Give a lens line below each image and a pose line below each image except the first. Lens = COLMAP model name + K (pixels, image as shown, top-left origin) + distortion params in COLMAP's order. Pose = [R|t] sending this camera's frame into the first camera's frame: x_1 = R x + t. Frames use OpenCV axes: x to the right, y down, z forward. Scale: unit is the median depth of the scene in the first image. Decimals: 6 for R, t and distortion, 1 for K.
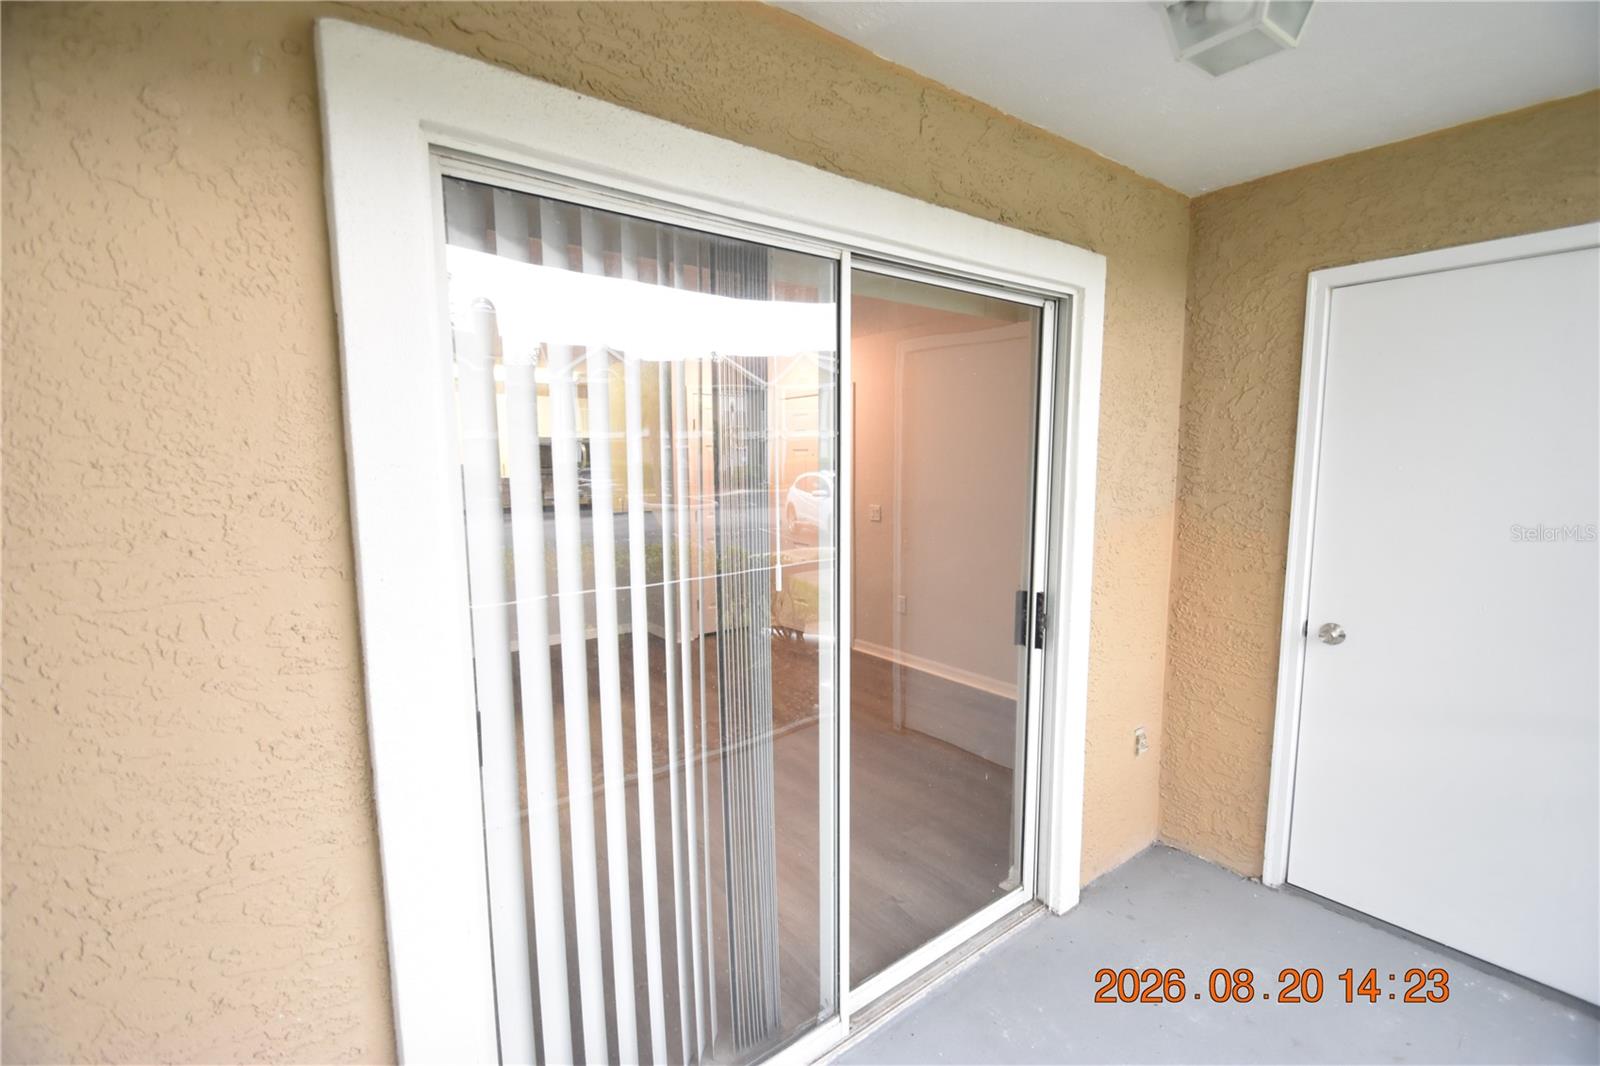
lens RADIAL K [[700.8, 0, 791.5], [0, 700.8, 541.9], [0, 0, 1]] dist [0.016463, -0.017529]
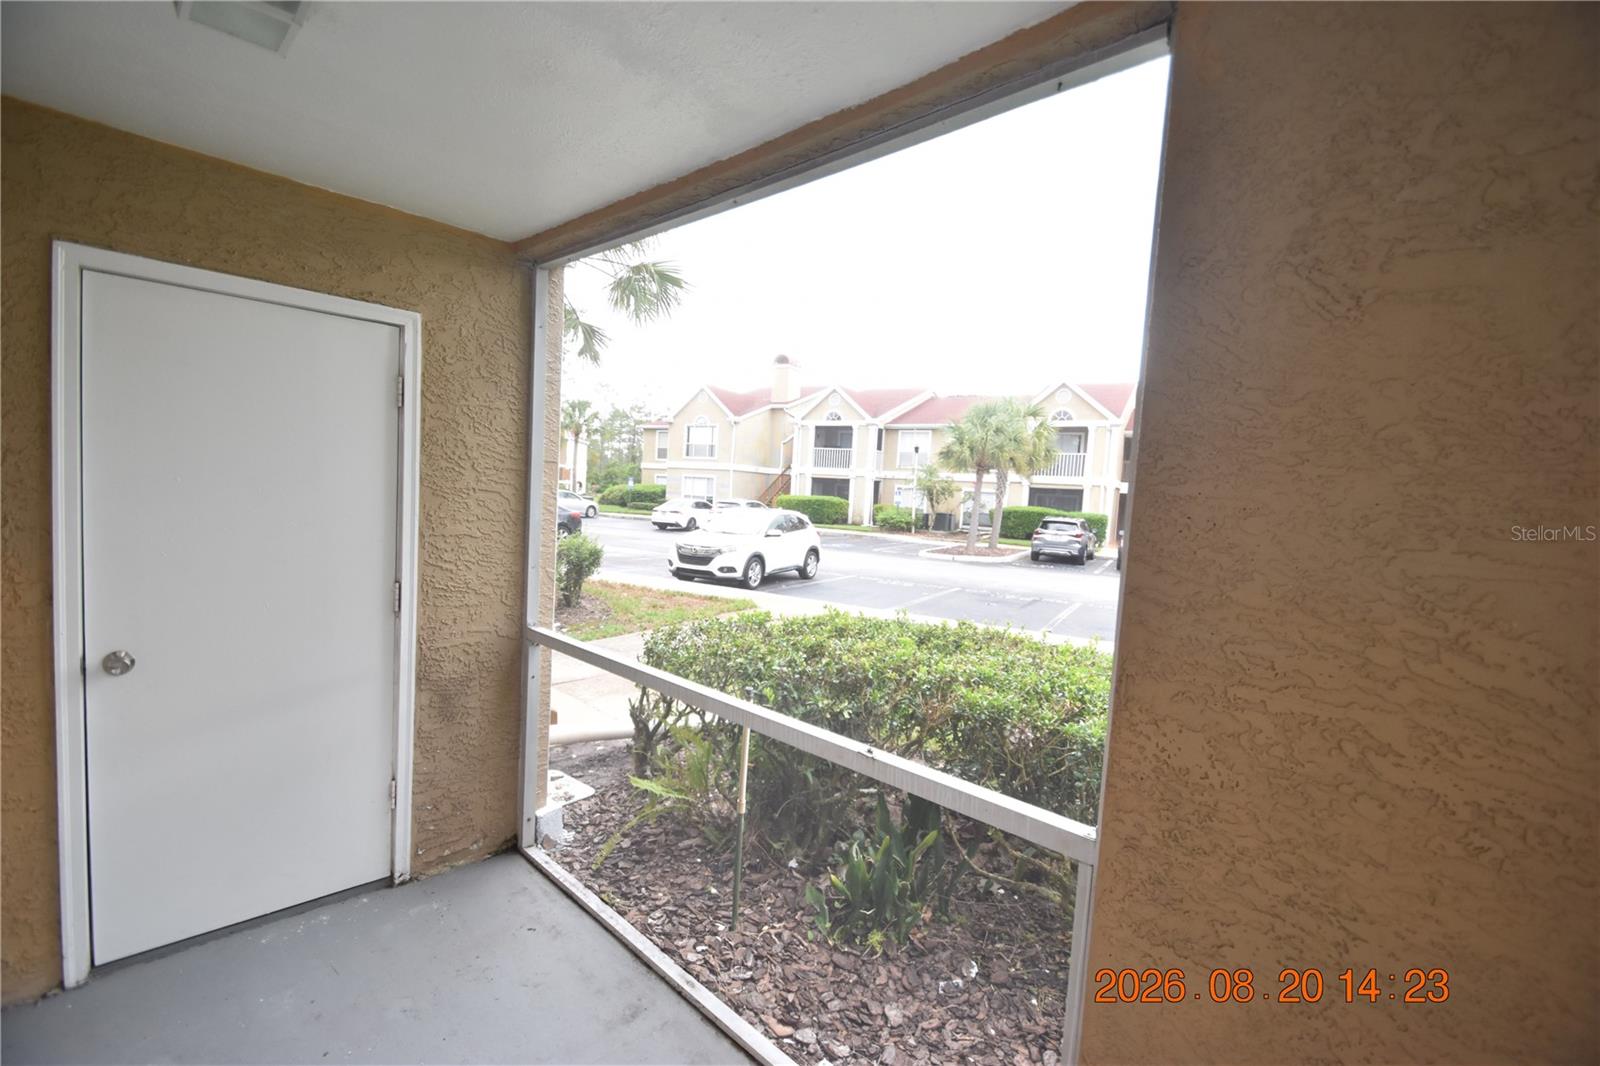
lens RADIAL K [[700.8, 0, 791.5], [0, 700.8, 541.9], [0, 0, 1]] dist [0.016463, -0.017529]
pose [[-0.158801, -0.068467, 0.984934, -0.232803], [0.065065, 0.994698, 0.079637, -0.036759], [-0.985164, 0.076731, -0.153504, 0.289929]]
